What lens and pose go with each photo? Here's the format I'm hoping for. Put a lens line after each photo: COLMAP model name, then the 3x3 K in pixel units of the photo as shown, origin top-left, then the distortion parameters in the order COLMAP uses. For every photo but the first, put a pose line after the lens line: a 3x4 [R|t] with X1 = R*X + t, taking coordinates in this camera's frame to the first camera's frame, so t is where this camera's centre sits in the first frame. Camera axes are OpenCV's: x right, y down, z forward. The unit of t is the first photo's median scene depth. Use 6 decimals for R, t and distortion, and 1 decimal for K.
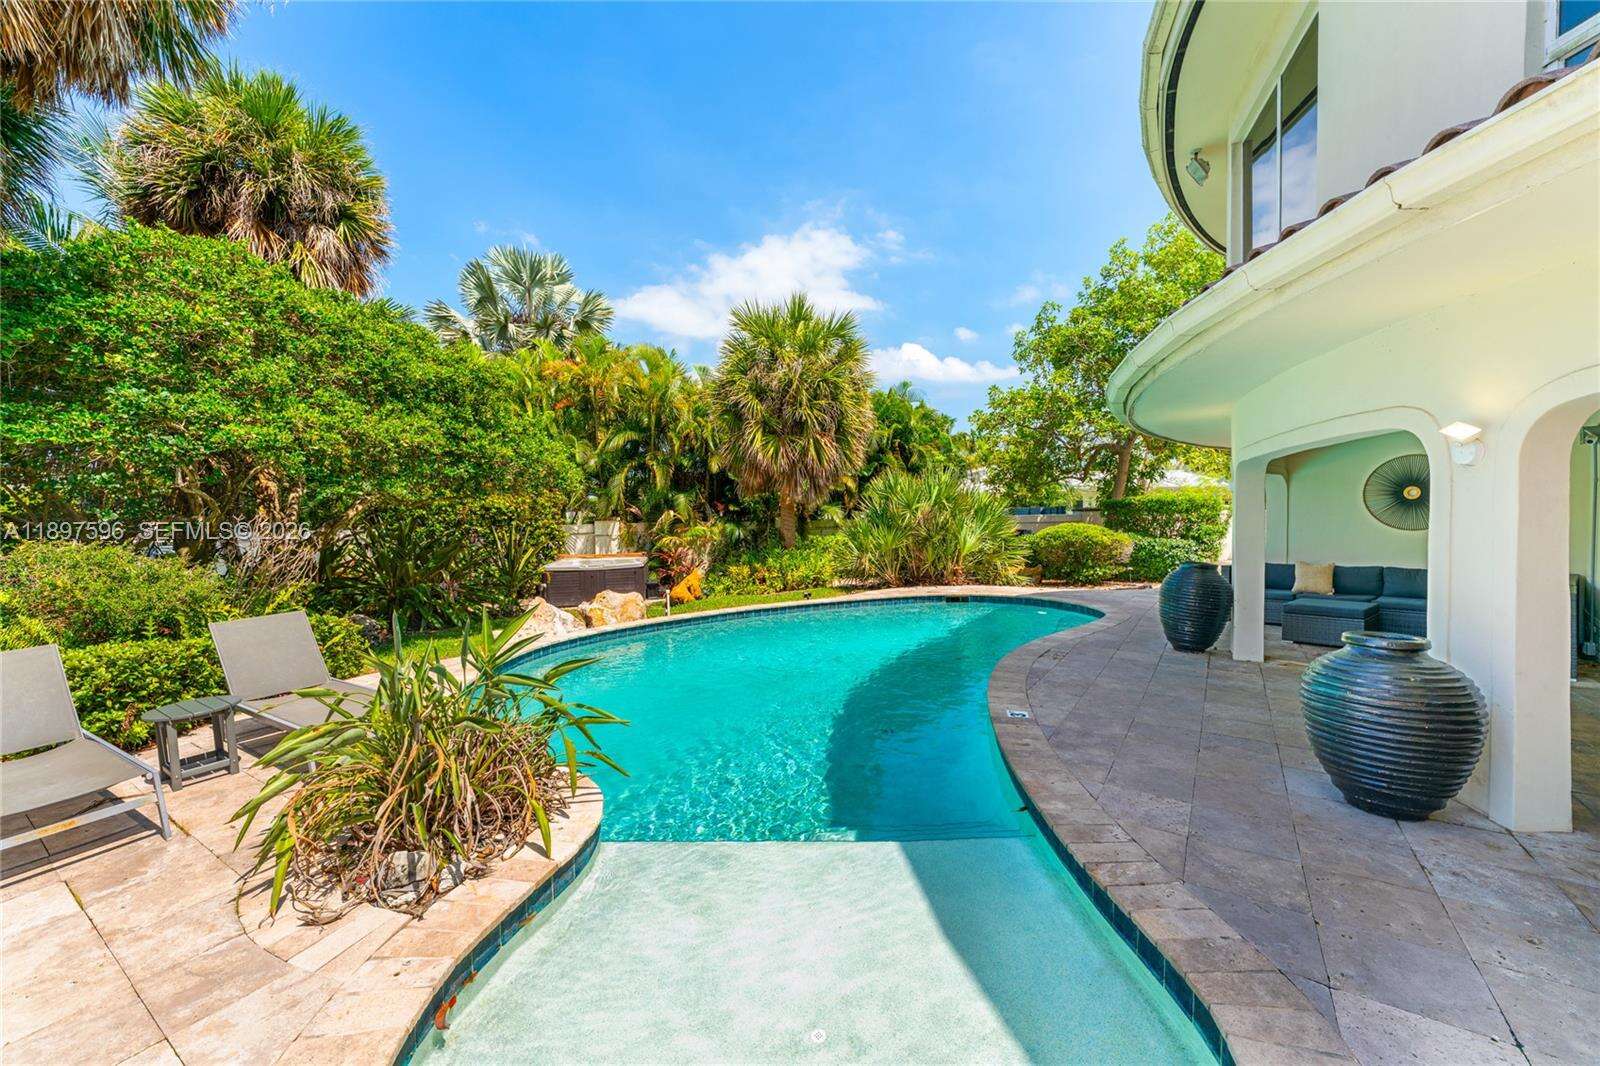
lens RADIAL K [[632.1, 0, 804.3], [0, 632.1, 533.0], [0, 0, 1]] dist [-0.003527, 0.000471]
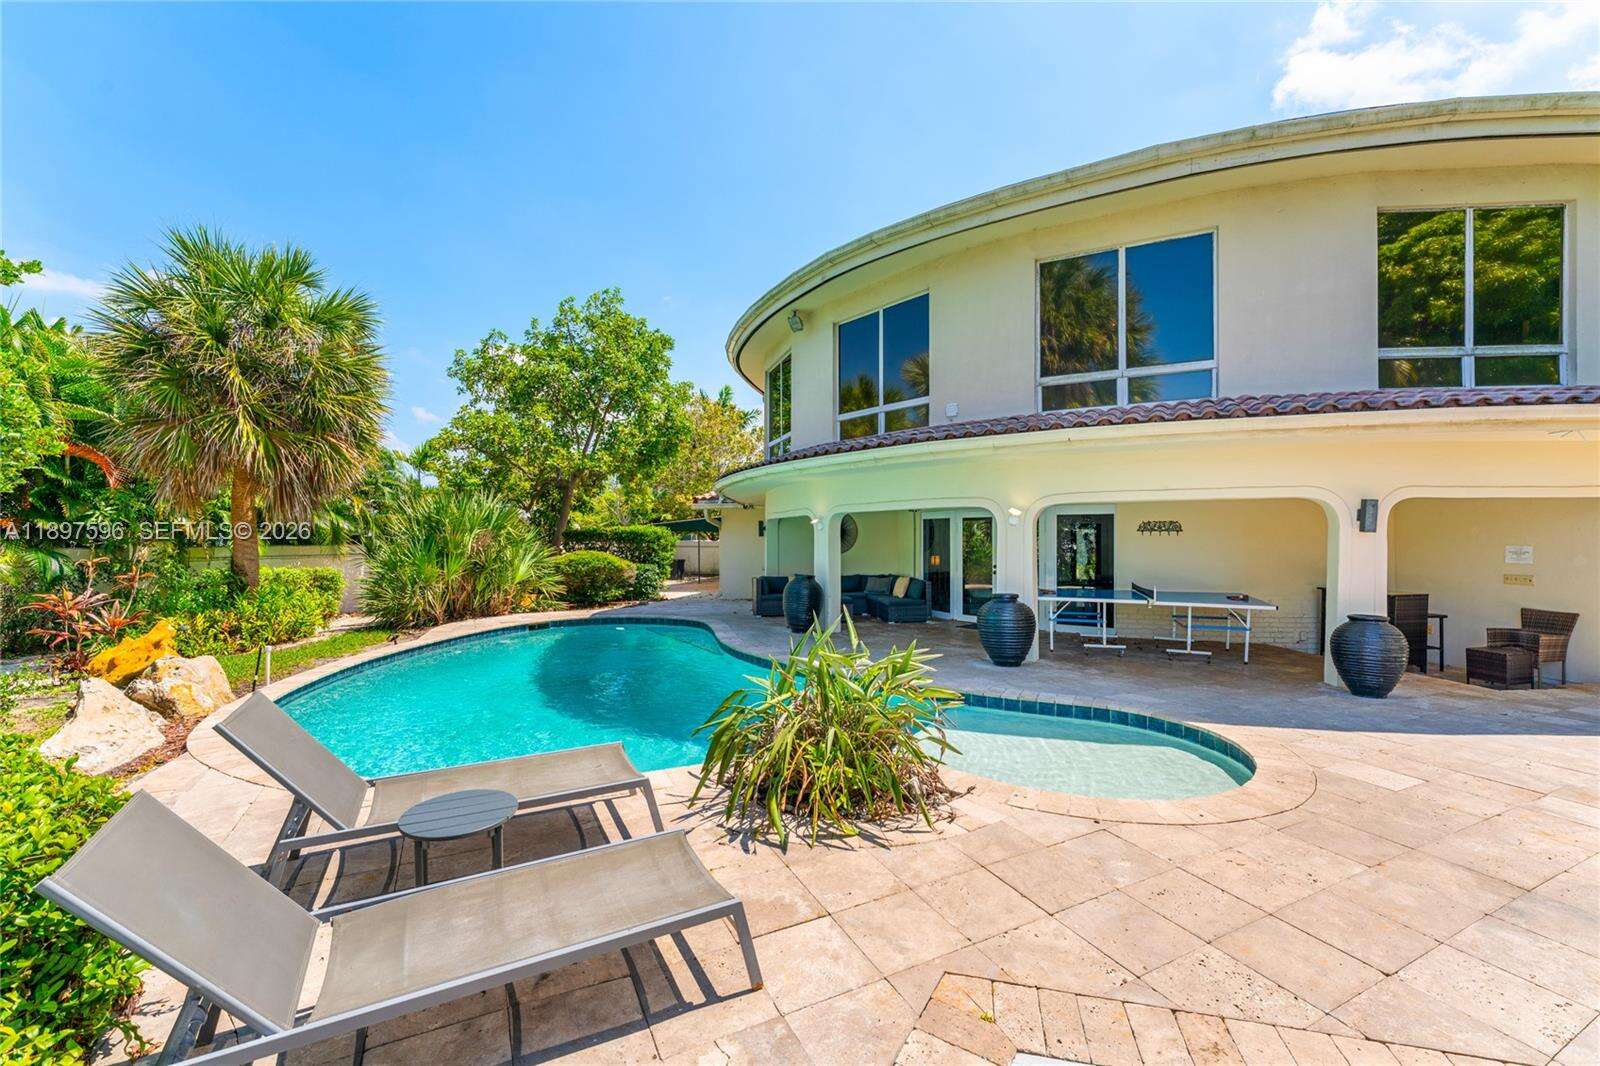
lens RADIAL K [[670.6, 0, 802.1], [0, 670.6, 534.6], [0, 0, 1]] dist [-0.004462, -0.000368]
pose [[0.496996, 0.021579, 0.867485, -0.426893], [0.017406, 0.999242, -0.034829, 0.003320], [-0.867578, 0.032409, 0.496243, 0.096486]]
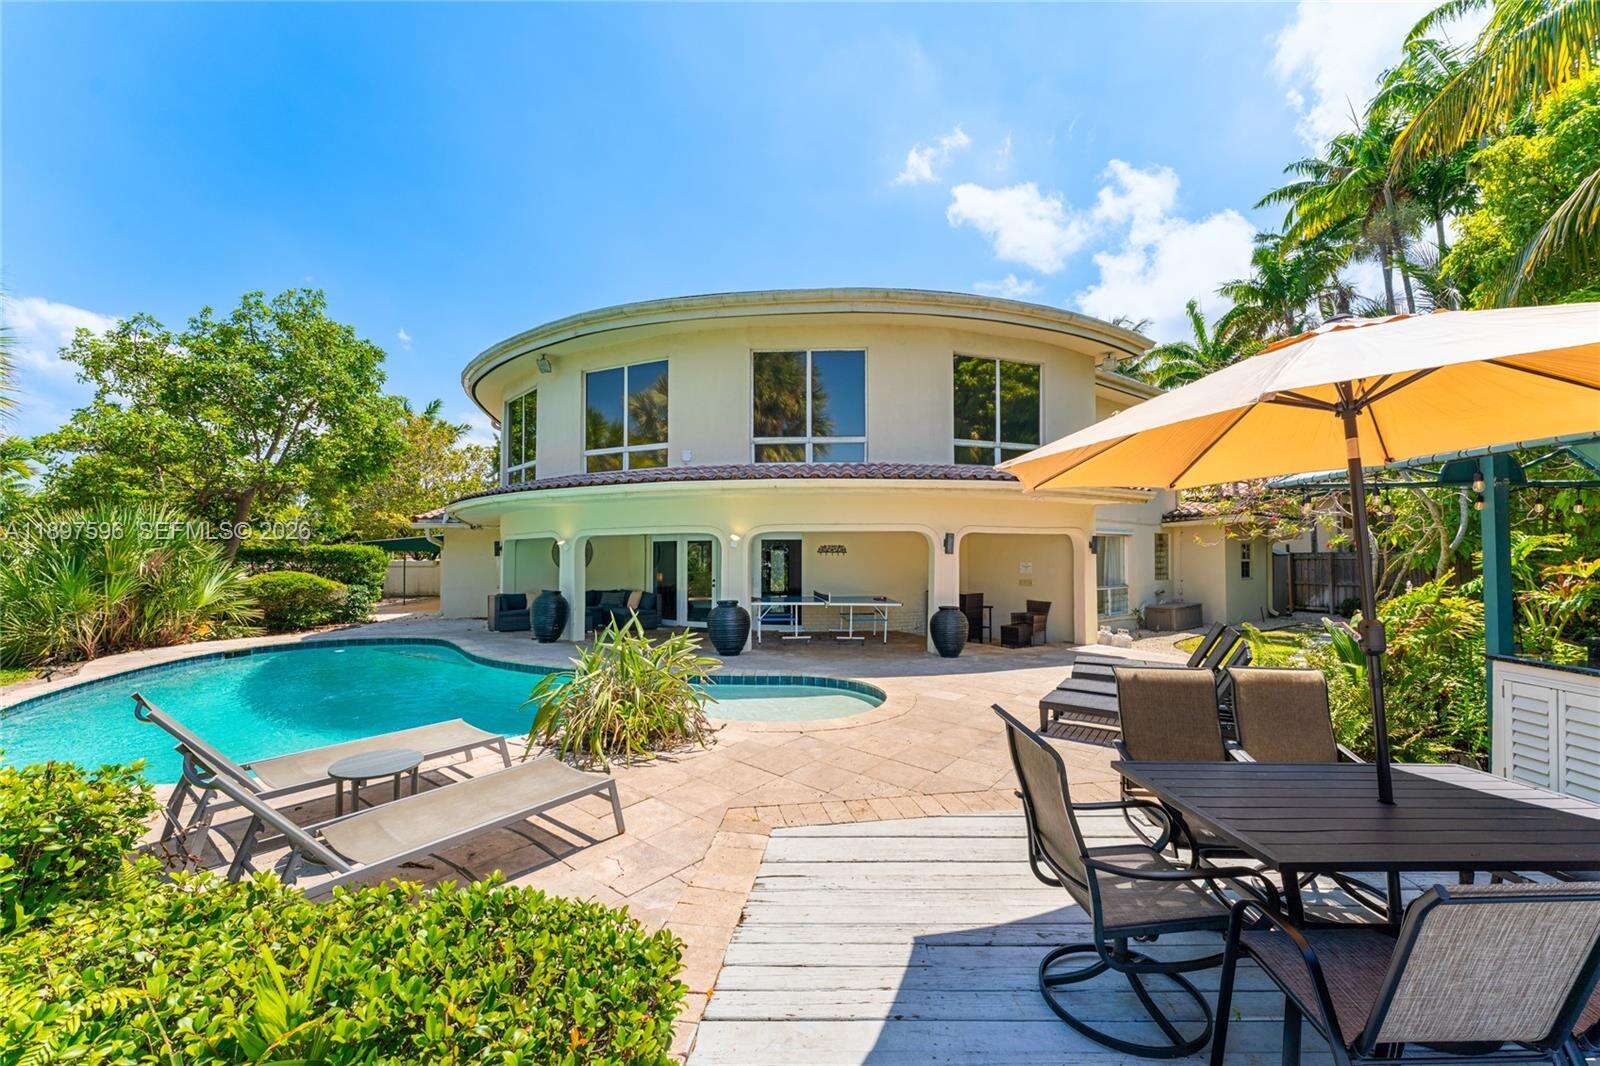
lens RADIAL K [[632.1, 0, 796.9], [0, 632.1, 536.4], [0, 0, 1]] dist [-0.003527, 0.000471]
pose [[0.081368, 0.050474, 0.995405, -0.554733], [0.028547, 0.998189, -0.052949, 0.005363], [-0.996275, 0.032724, 0.079780, 0.096864]]
